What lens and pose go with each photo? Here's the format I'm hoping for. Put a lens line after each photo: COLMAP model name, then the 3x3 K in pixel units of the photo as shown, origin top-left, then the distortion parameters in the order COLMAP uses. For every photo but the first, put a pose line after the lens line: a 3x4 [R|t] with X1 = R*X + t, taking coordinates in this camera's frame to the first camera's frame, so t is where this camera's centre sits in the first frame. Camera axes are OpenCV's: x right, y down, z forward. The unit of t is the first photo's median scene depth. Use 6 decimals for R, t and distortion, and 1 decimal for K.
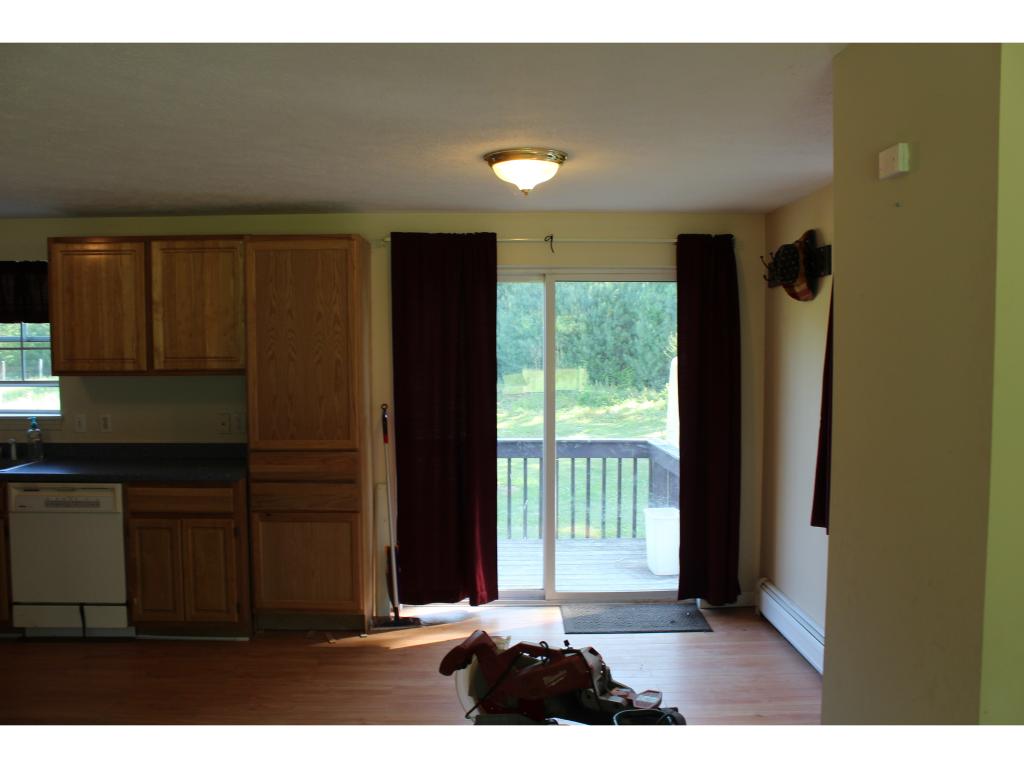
lens RADIAL K [[854.4, 0, 511.4], [0, 854.4, 398.1], [0, 0, 1]] dist [-0.168997, 0.150851]
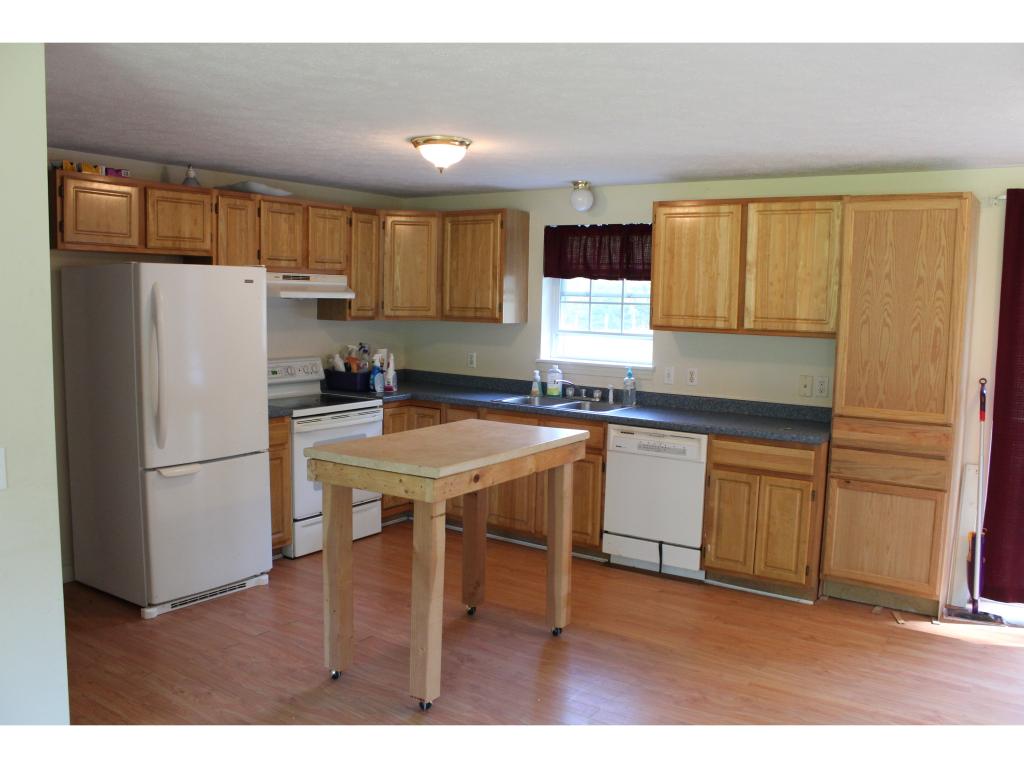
lens RADIAL K [[854.4, 0, 511.4], [0, 854.4, 398.1], [0, 0, 1]] dist [-0.168997, 0.150851]
pose [[0.811398, 0.085790, -0.578164, -0.052595], [-0.060686, 0.996189, 0.062651, 0.003780], [0.581336, -0.015749, 0.813511, -0.018266]]
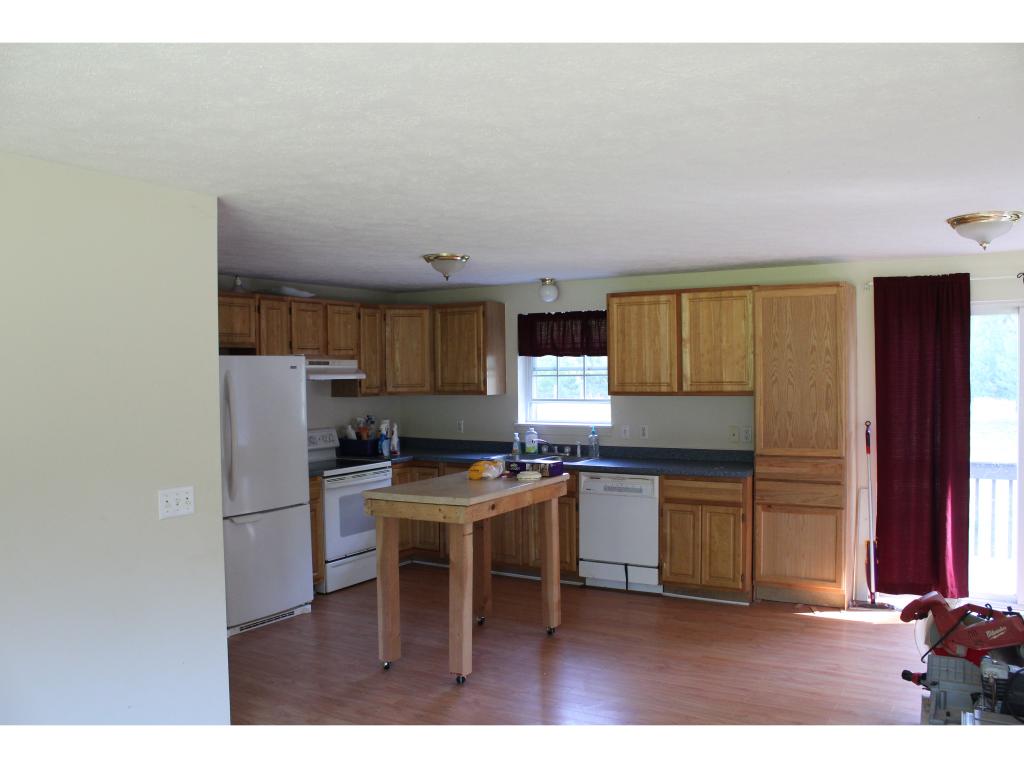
lens RADIAL K [[854.4, 0, 511.4], [0, 854.4, 398.1], [0, 0, 1]] dist [-0.168997, 0.150851]
pose [[0.846395, 0.006010, -0.532521, 0.052766], [-0.023100, 0.999410, -0.025437, 0.016971], [0.532054, 0.033831, 0.846034, -0.272895]]
